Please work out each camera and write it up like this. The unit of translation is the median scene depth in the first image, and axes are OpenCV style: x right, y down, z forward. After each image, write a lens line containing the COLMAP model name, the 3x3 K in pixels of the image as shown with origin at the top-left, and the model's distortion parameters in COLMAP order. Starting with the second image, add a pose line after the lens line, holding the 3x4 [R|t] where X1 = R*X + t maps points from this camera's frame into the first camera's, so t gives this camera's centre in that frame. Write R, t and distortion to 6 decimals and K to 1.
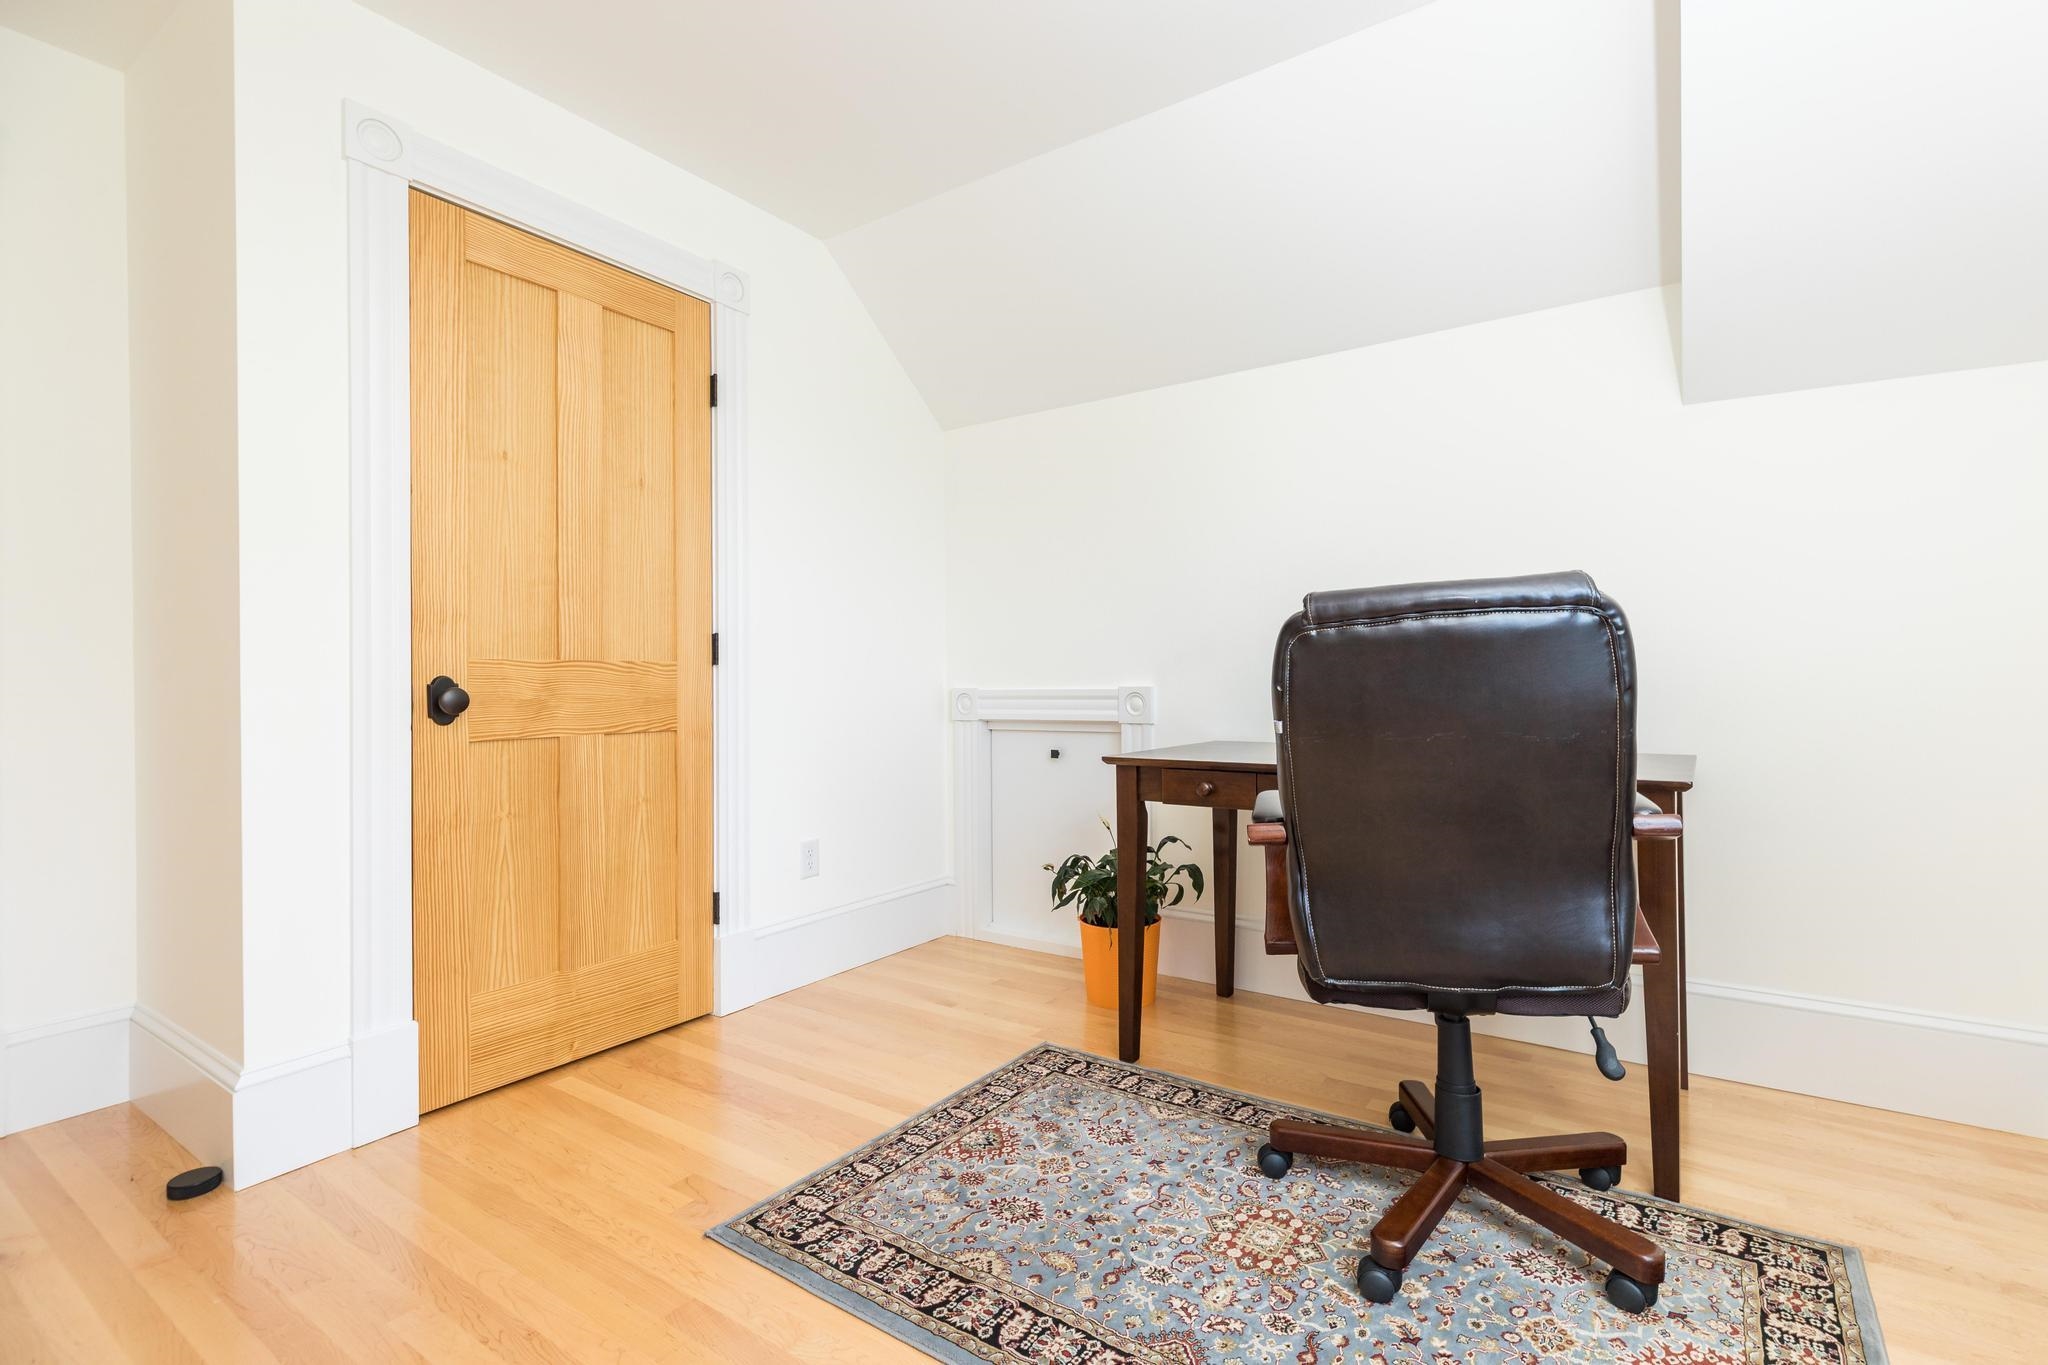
lens RADIAL K [[940.1, 0, 1076.0], [0, 940.1, 685.8], [0, 0, 1]] dist [-0.001980, 0.000041]
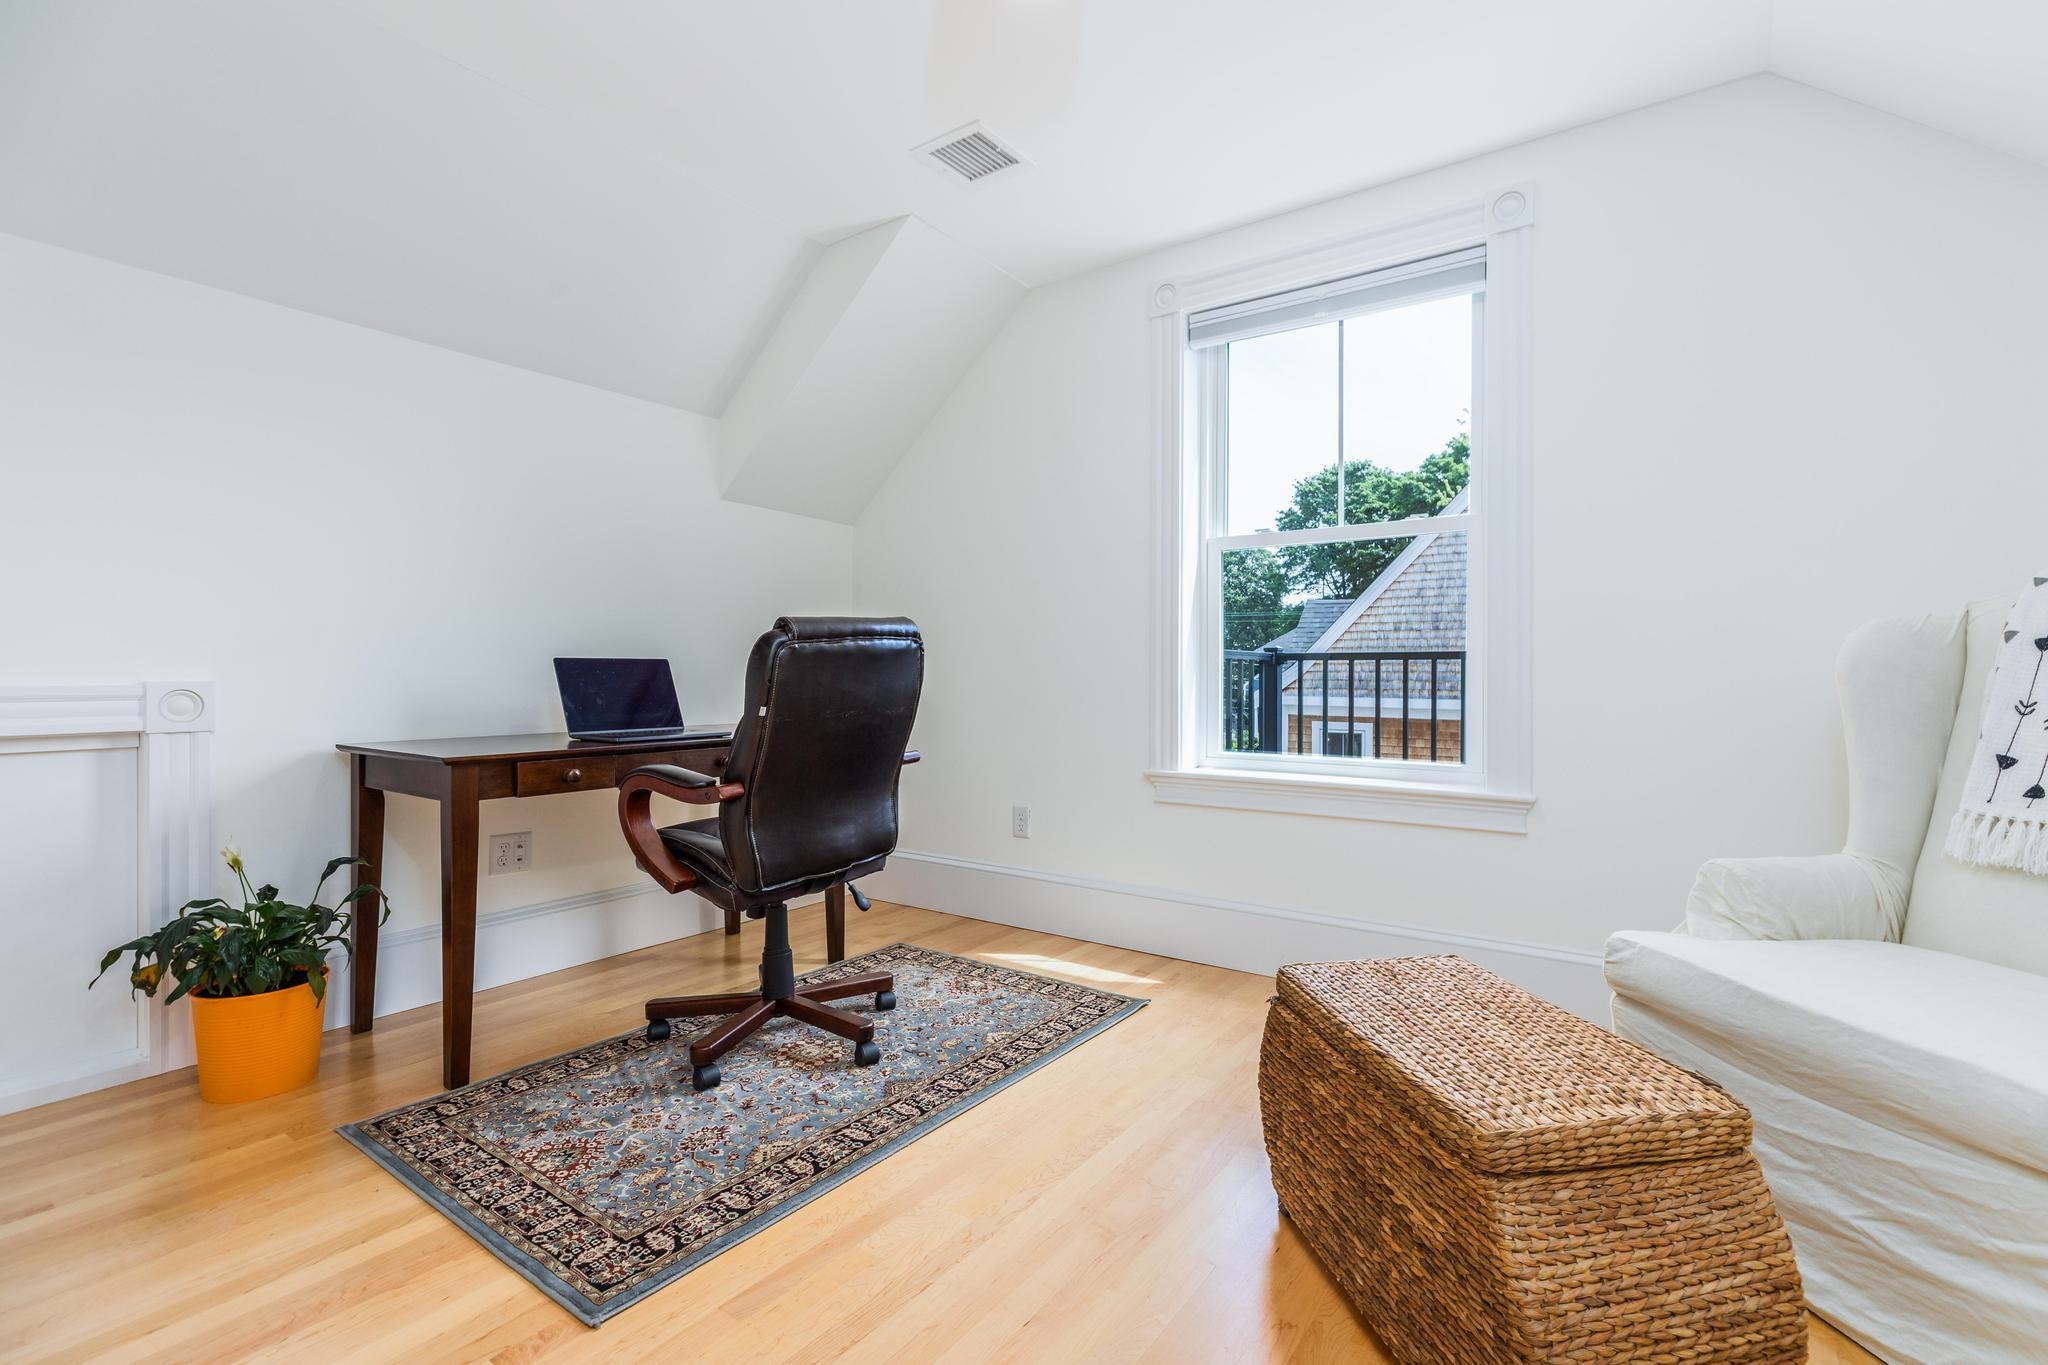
lens RADIAL K [[940.1, 0, 1076.0], [0, 940.1, 685.8], [0, 0, 1]] dist [-0.001980, 0.000041]
pose [[0.013163, -0.015171, 0.999798, -1.158403], [-0.000195, 0.999885, 0.015175, -0.012915], [-0.999913, -0.000395, 0.013158, 0.513655]]
